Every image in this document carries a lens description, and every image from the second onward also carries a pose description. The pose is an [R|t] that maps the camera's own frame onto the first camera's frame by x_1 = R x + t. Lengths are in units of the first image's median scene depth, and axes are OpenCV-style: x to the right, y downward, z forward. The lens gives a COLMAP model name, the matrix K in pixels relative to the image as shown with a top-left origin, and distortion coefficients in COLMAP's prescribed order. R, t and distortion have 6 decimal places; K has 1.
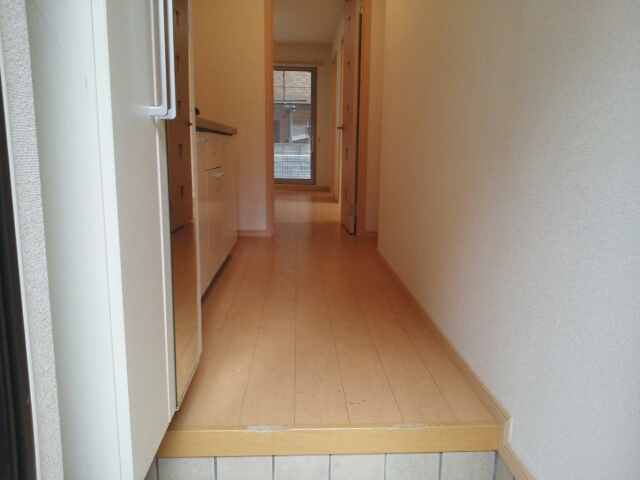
lens RADIAL K [[511.7, 0, 320.3], [0, 511.7, 239.5], [0, 0, 1]] dist [0.001668, -0.012399]
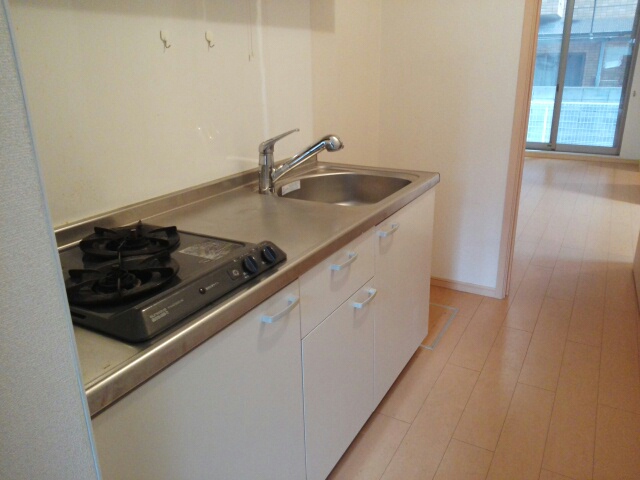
lens RADIAL K [[511.7, 0, 319.8], [0, 511.7, 234.0], [0, 0, 1]] dist [0.001668, -0.012399]
pose [[0.849133, 0.148438, -0.506892, 0.012376], [-0.070753, 0.983014, 0.169342, -0.071823], [0.523419, -0.107930, 0.845212, 0.110875]]
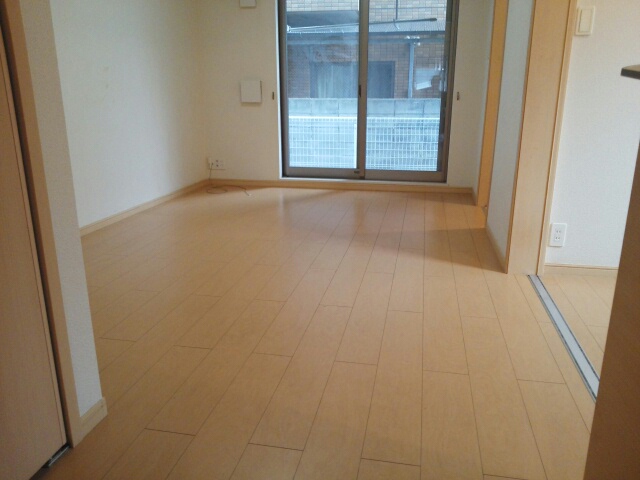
lens RADIAL K [[511.7, 0, 321.3], [0, 511.7, 242.9], [0, 0, 1]] dist [0.001668, -0.012399]
pose [[0.970679, 0.056320, -0.233687, -0.005138], [-0.030332, 0.993092, 0.113349, -0.080404], [0.238457, -0.102938, 0.965682, 0.352950]]
